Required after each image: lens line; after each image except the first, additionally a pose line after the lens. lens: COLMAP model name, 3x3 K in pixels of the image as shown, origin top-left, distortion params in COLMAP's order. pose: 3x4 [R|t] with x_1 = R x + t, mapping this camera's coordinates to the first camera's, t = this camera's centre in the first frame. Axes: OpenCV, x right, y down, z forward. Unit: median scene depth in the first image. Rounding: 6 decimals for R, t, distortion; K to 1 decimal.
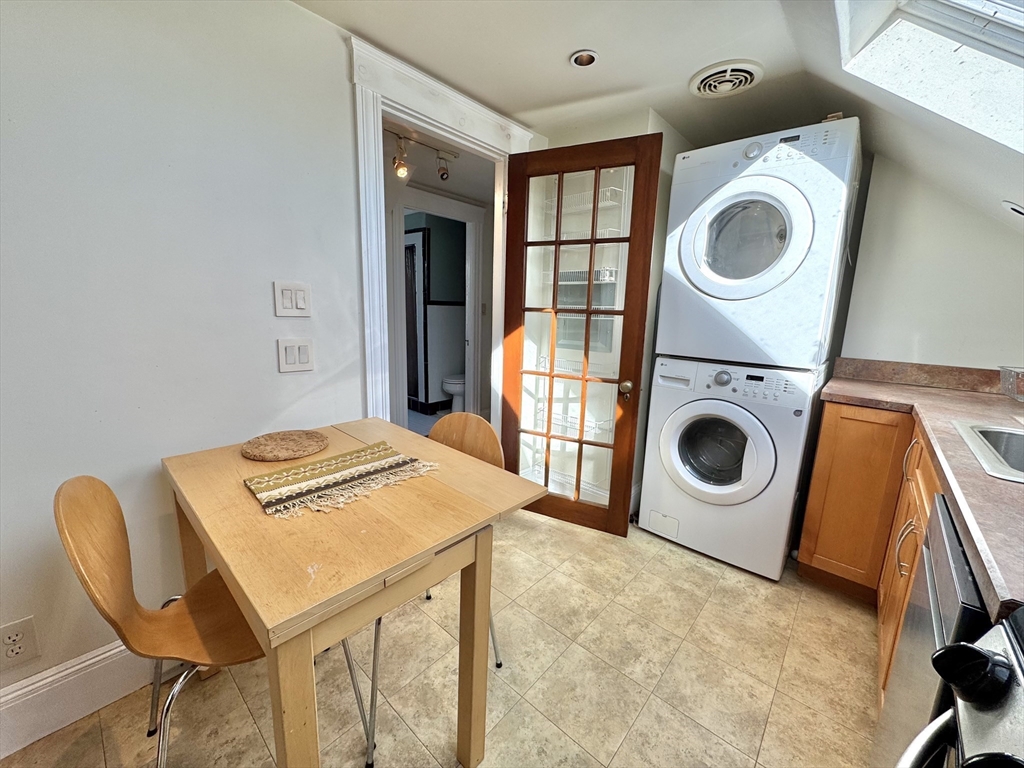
lens RADIAL K [[406.6, 0, 511.7], [0, 406.6, 383.0], [0, 0, 1]] dist [-0.002457, 0.000062]
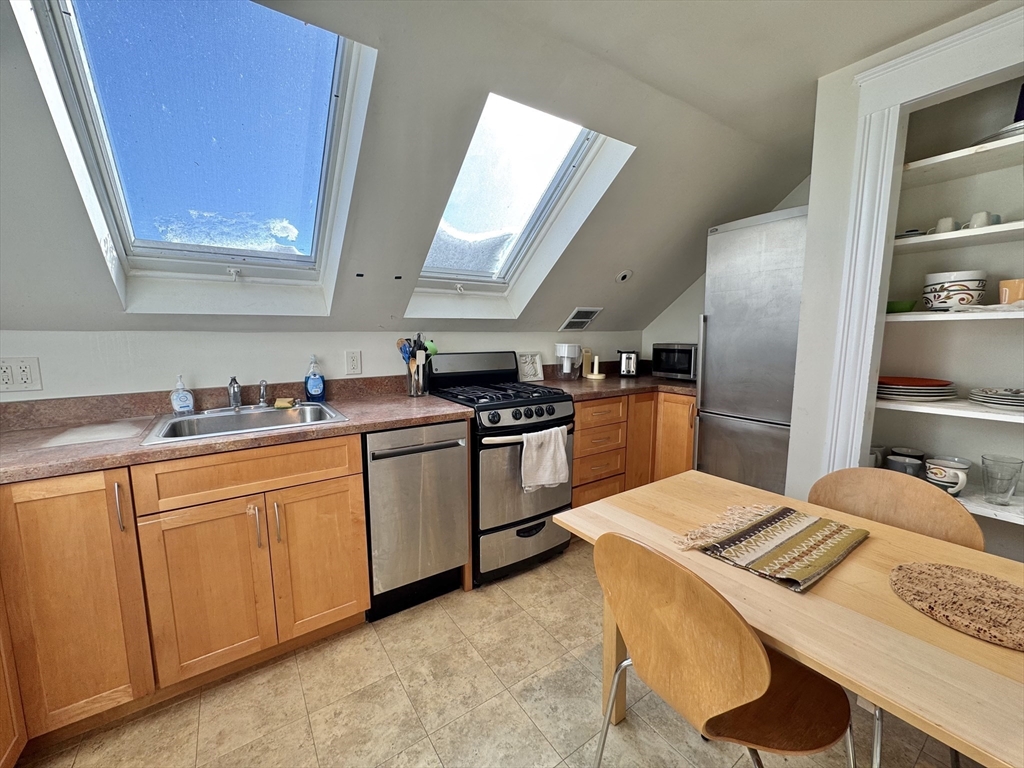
lens RADIAL K [[406.6, 0, 510.0], [0, 406.6, 384.5], [0, 0, 1]] dist [-0.002457, 0.000062]
pose [[-0.969520, -0.057210, 0.238241, -0.020448], [0.020623, 0.949853, 0.312016, -0.248887], [-0.244144, 0.307419, -0.919721, 1.184228]]
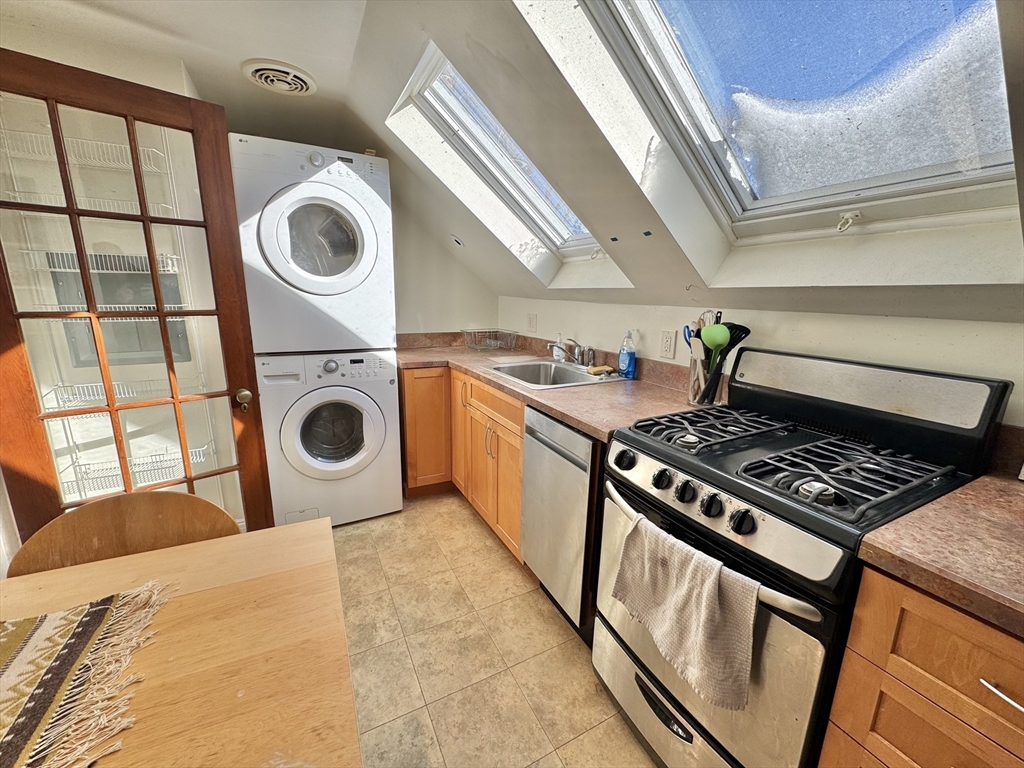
lens RADIAL K [[406.6, 0, 511.5], [0, 406.6, 382.8], [0, 0, 1]] dist [-0.002457, 0.000062]
pose [[0.358520, -0.221805, 0.906789, -0.340901], [0.164209, 0.971201, 0.172636, -0.085202], [-0.918966, 0.087009, 0.384618, 0.141004]]
